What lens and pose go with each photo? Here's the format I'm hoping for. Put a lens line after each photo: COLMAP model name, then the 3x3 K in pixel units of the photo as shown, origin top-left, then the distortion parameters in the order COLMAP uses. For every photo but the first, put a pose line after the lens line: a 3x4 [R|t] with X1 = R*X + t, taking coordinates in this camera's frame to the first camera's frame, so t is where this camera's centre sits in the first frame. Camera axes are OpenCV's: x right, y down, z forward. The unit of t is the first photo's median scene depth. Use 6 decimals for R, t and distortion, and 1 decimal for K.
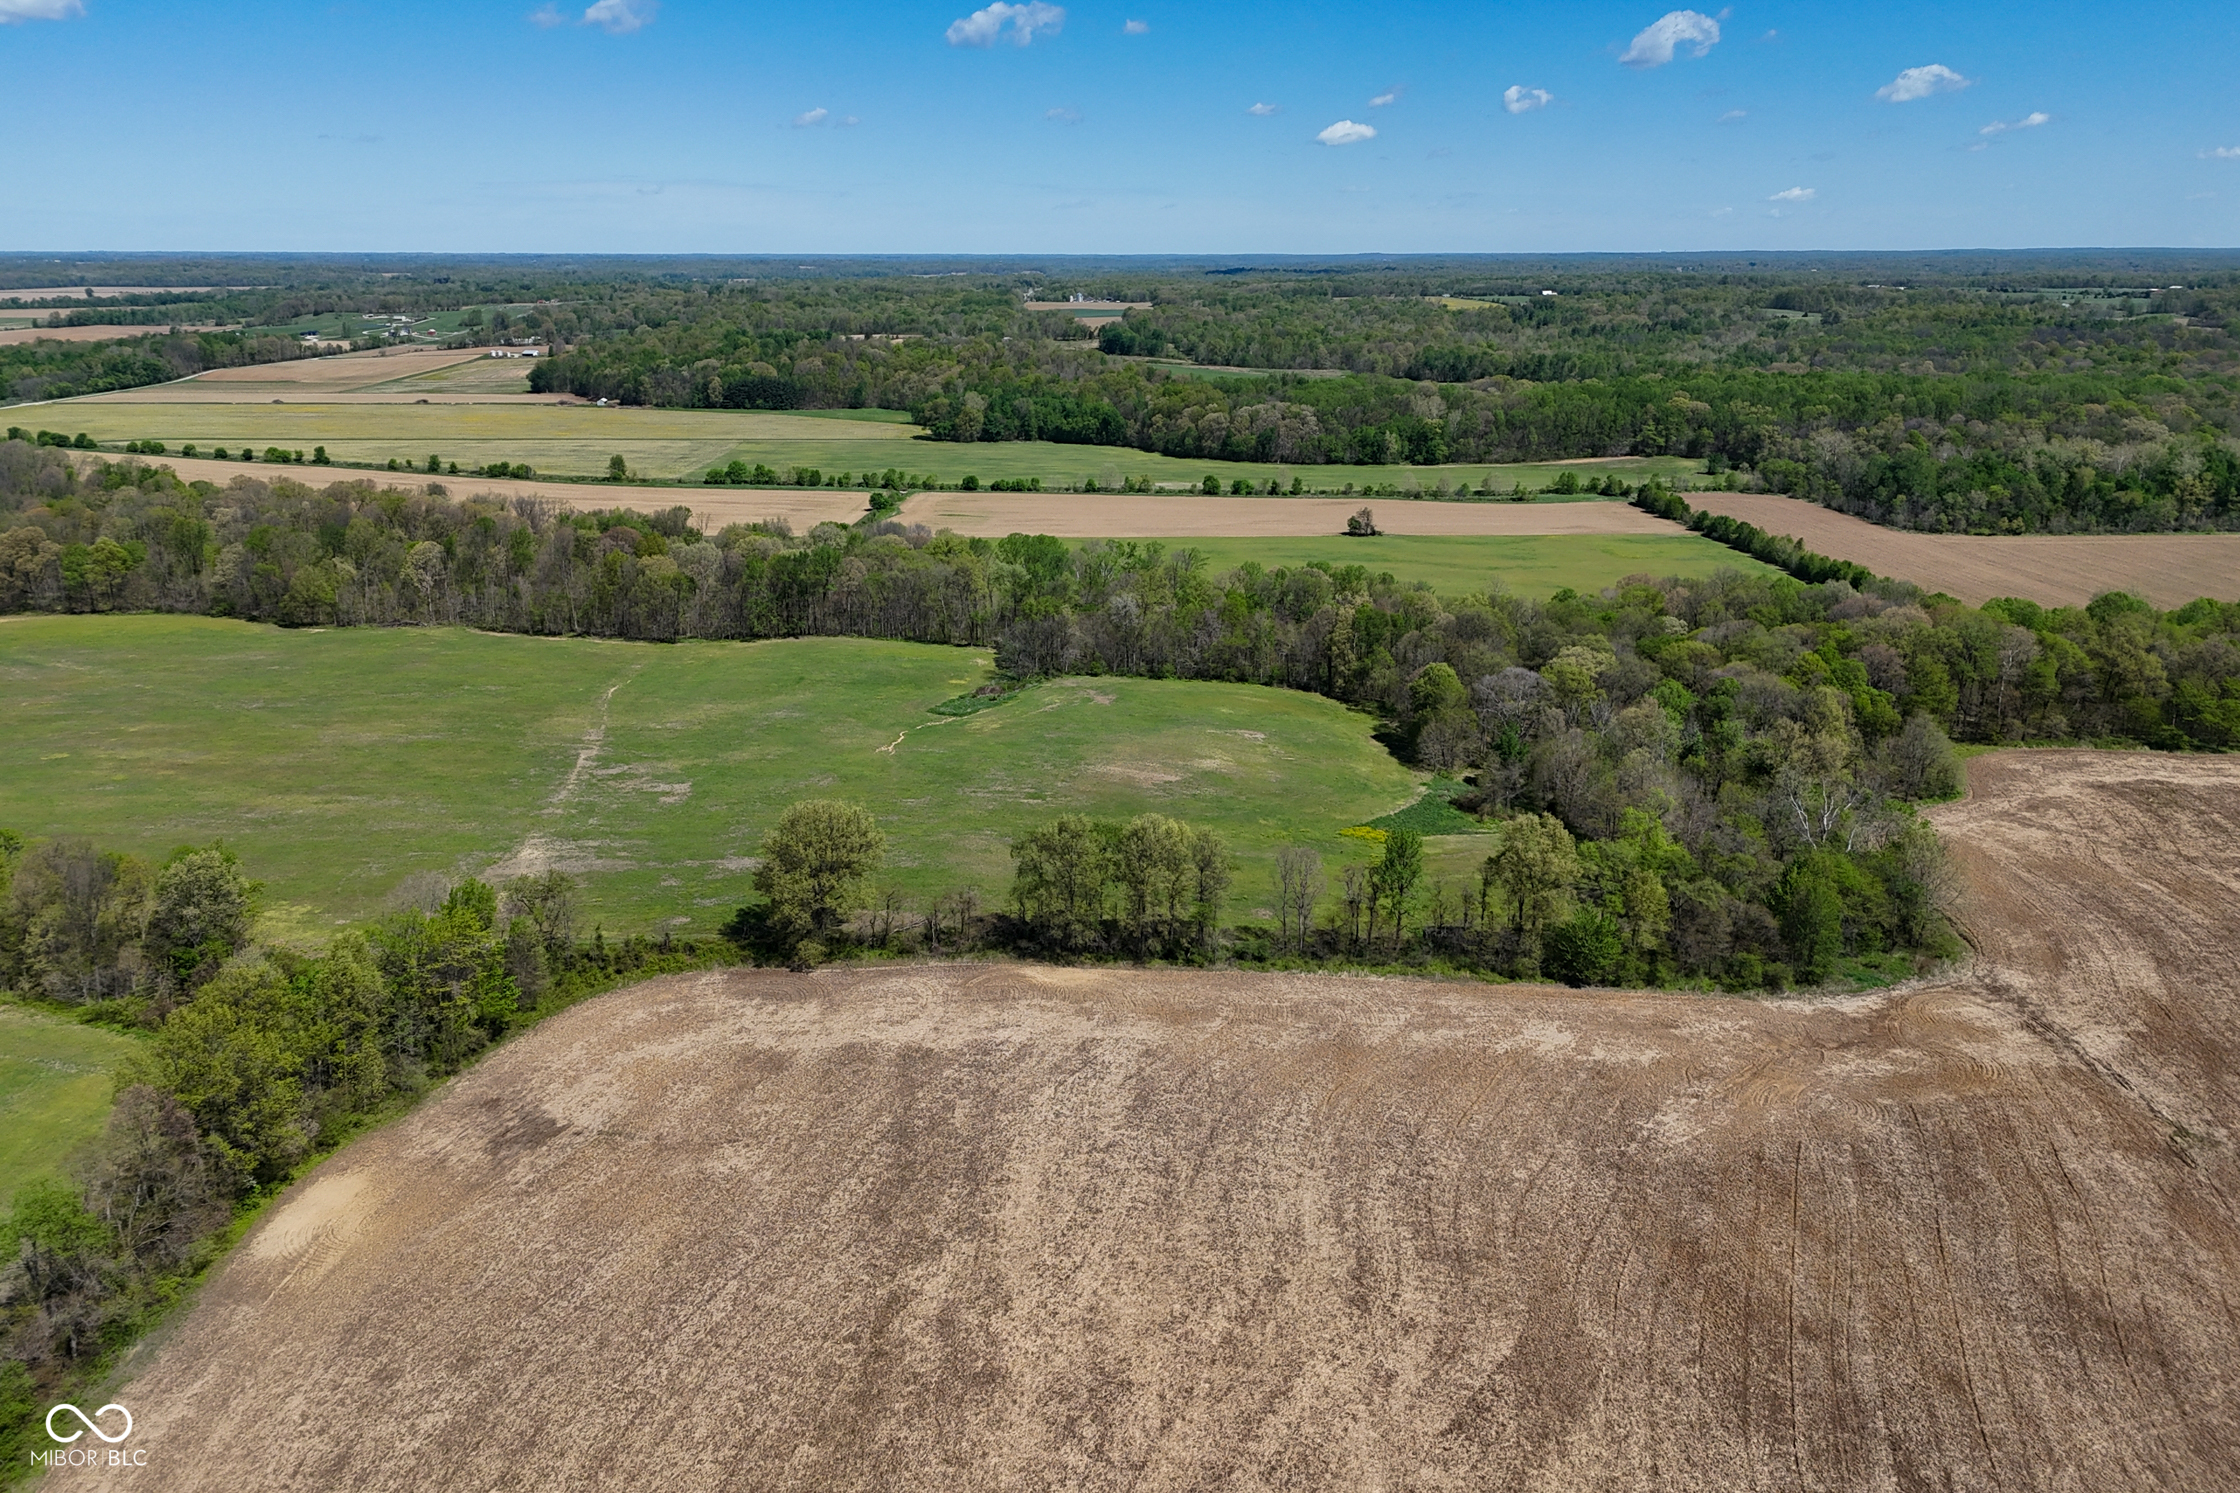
lens RADIAL K [[1643.7, 0, 1108.7], [0, 1643.7, 681.8], [0, 0, 1]] dist [0.067962, -0.055772]
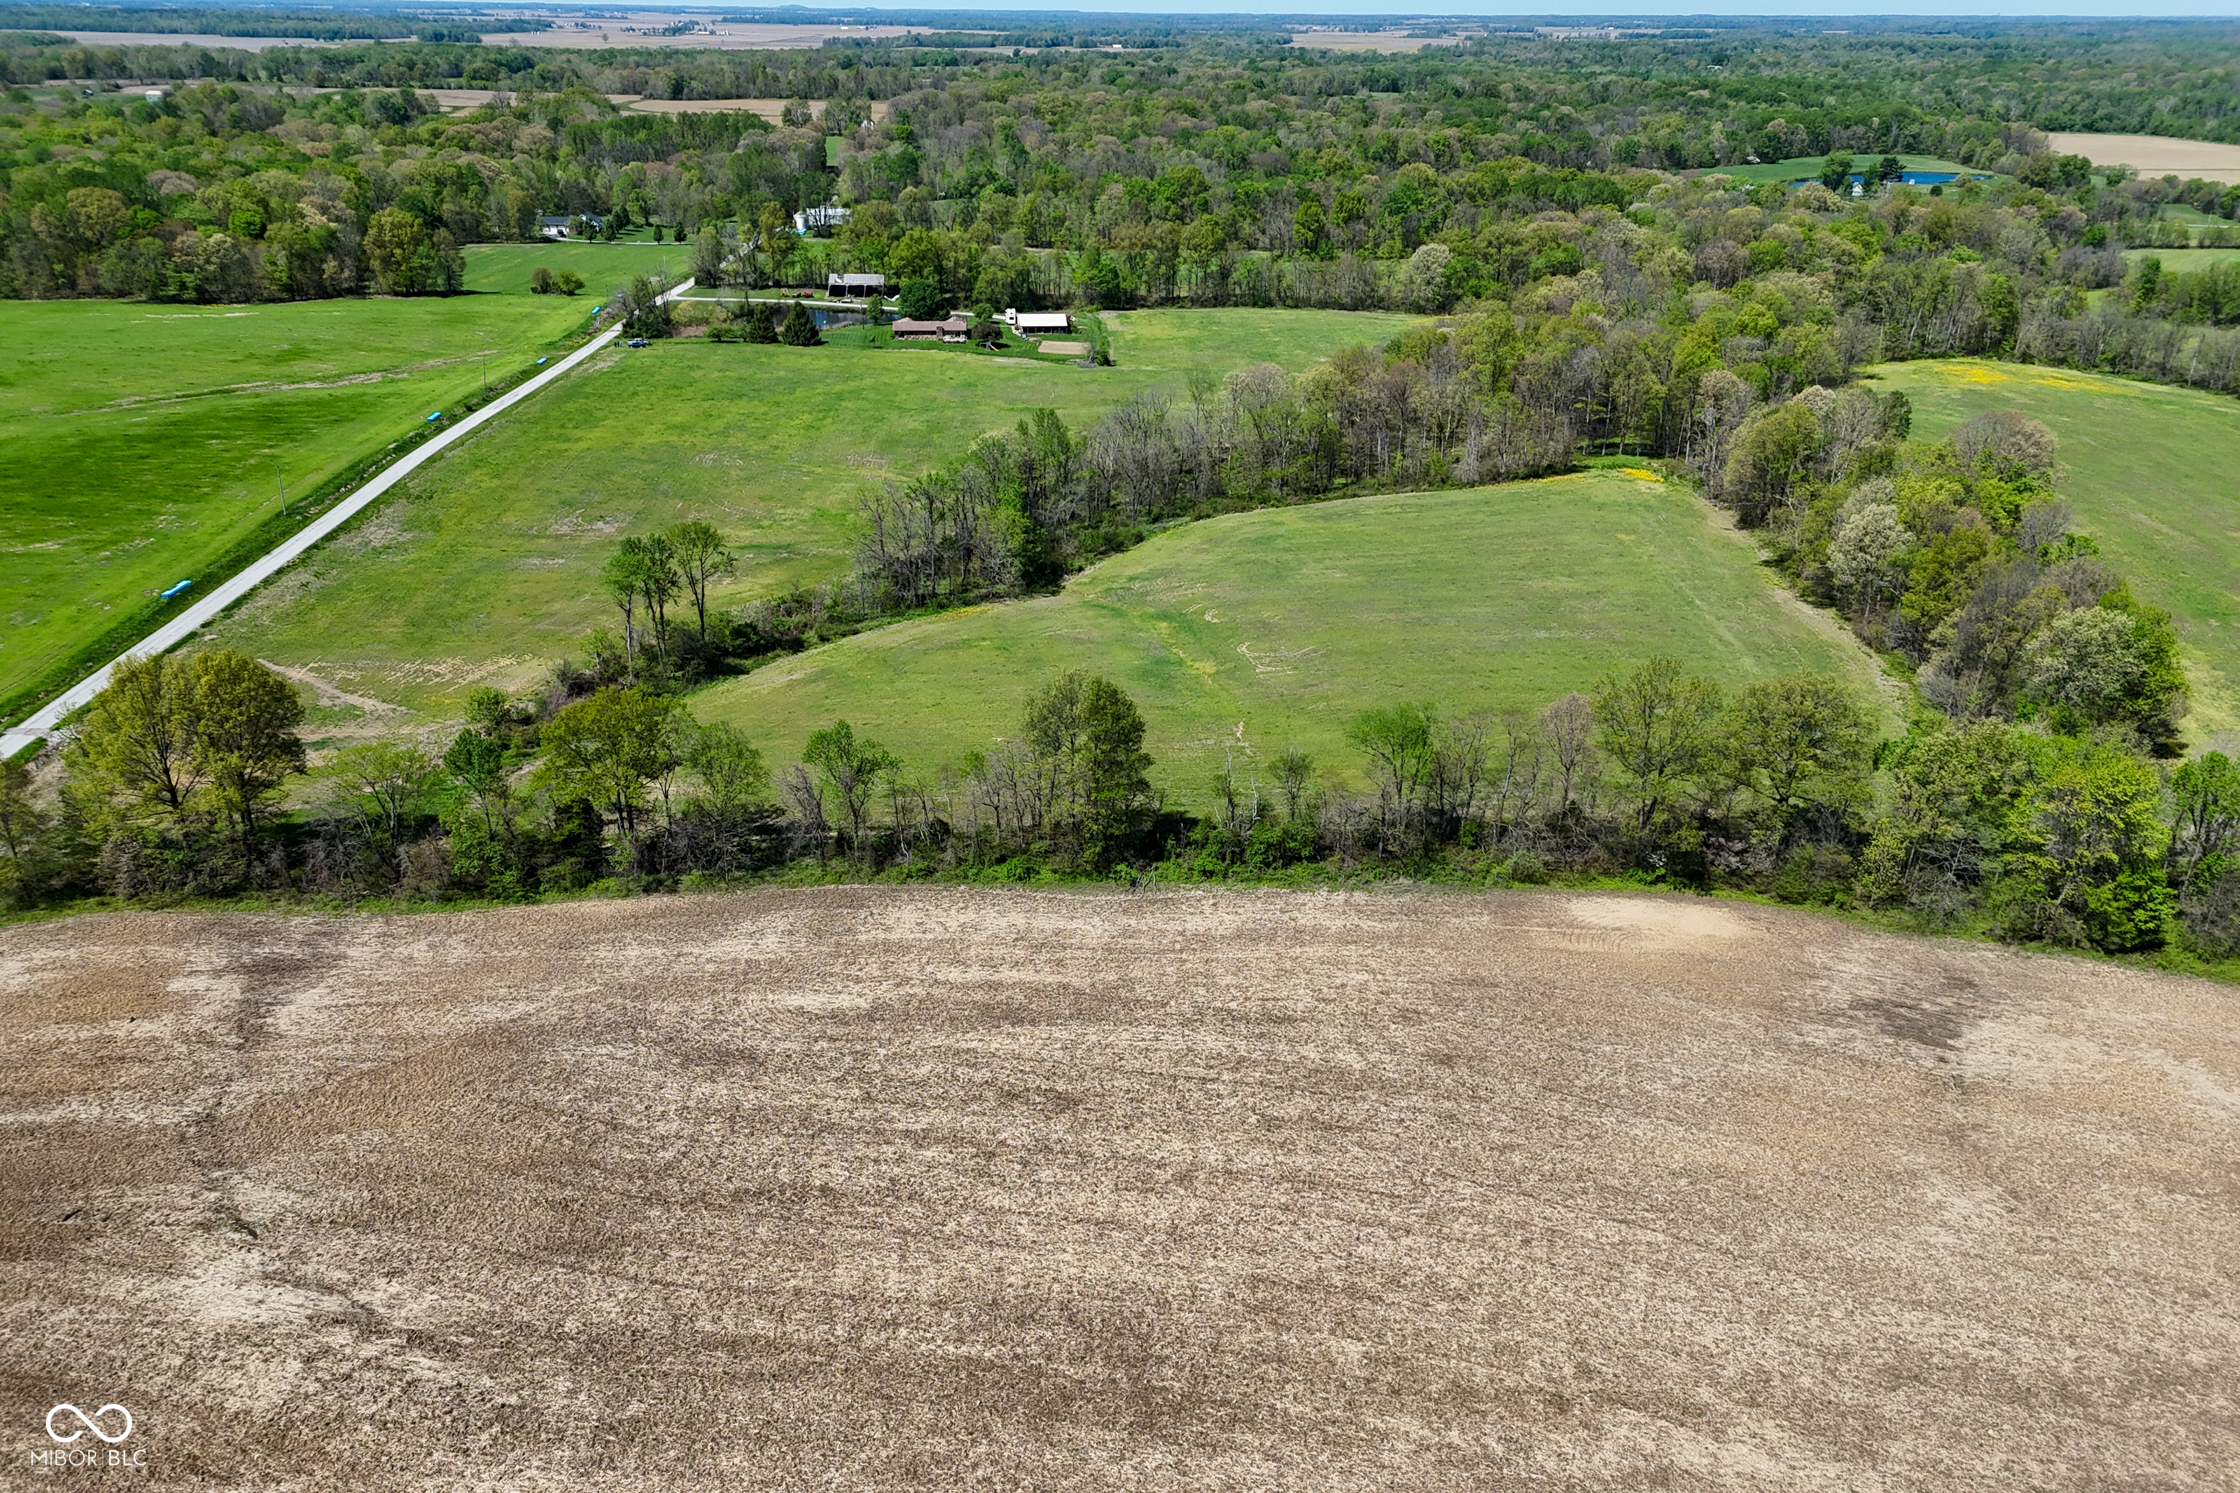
lens RADIAL K [[1643.7, 0, 1109.7], [0, 1643.7, 773.6], [0, 0, 1]] dist [0.067962, -0.055772]
pose [[0.004957, 0.419903, -0.907555, 0.060679], [-0.263829, 0.875959, 0.403843, -0.007878], [0.964557, 0.237438, 0.115124, 0.111510]]
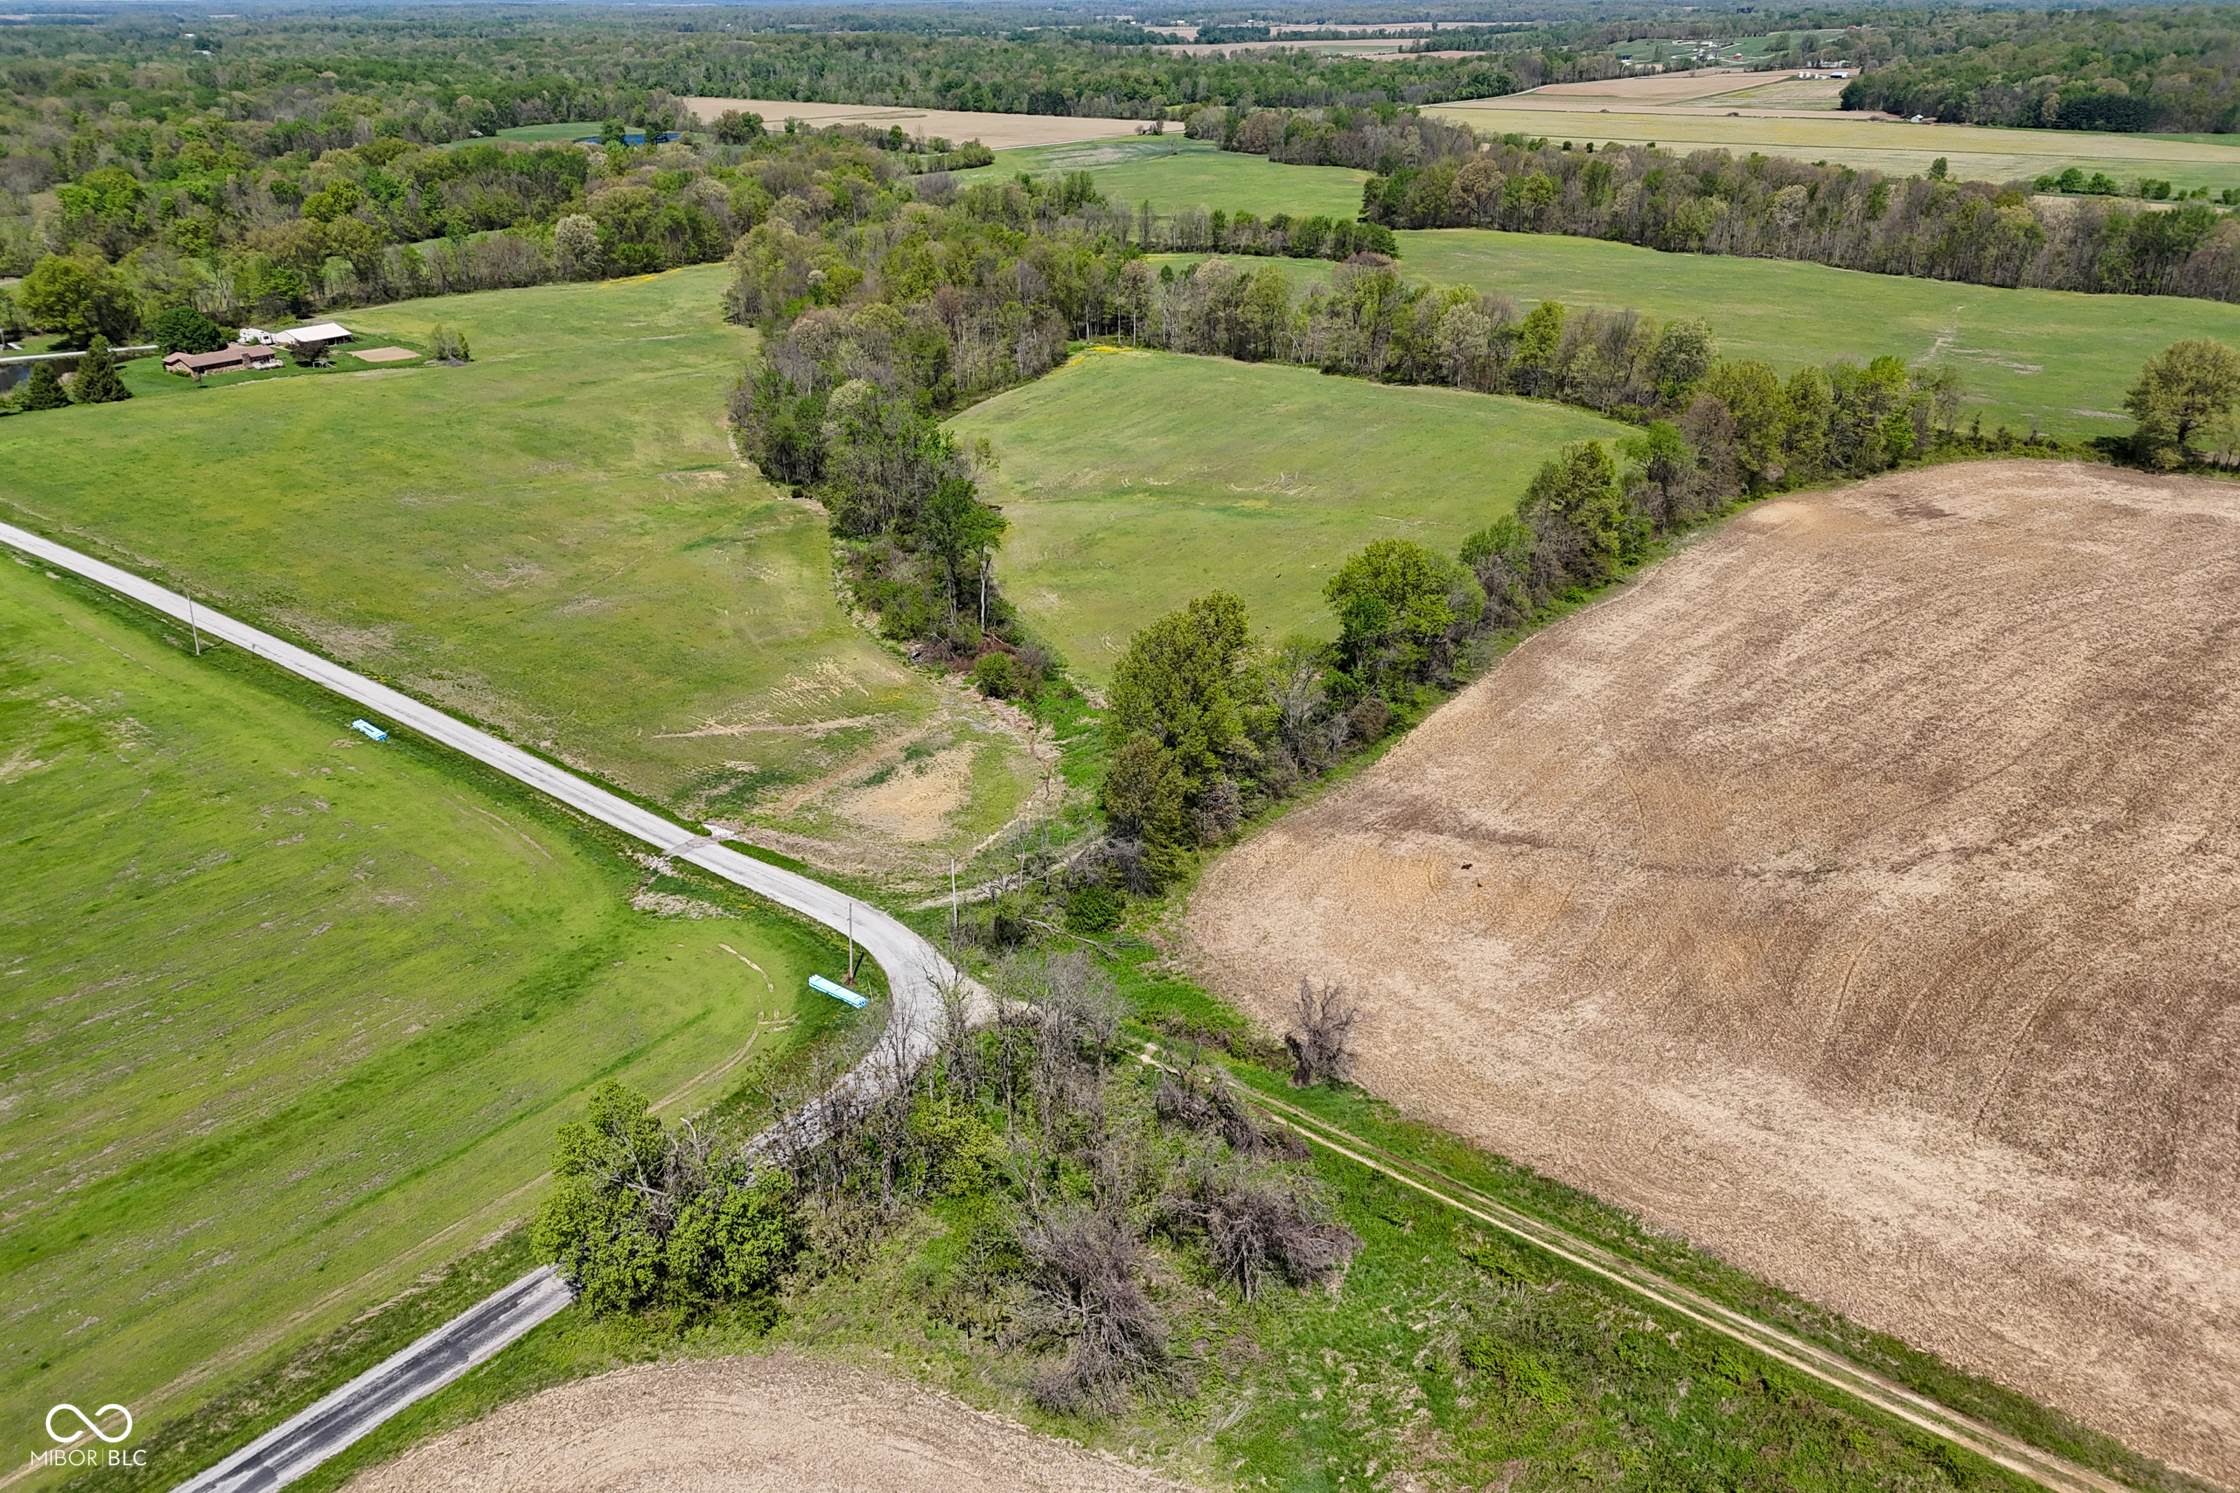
lens RADIAL K [[1643.7, 0, 1106.5], [0, 1643.7, 642.3], [0, 0, 1]] dist [0.067962, -0.055772]
pose [[0.759939, 0.232455, -0.607008, 0.000886], [-0.157860, 0.971909, 0.174563, 0.050862], [0.630534, -0.036835, 0.775287, -0.110287]]
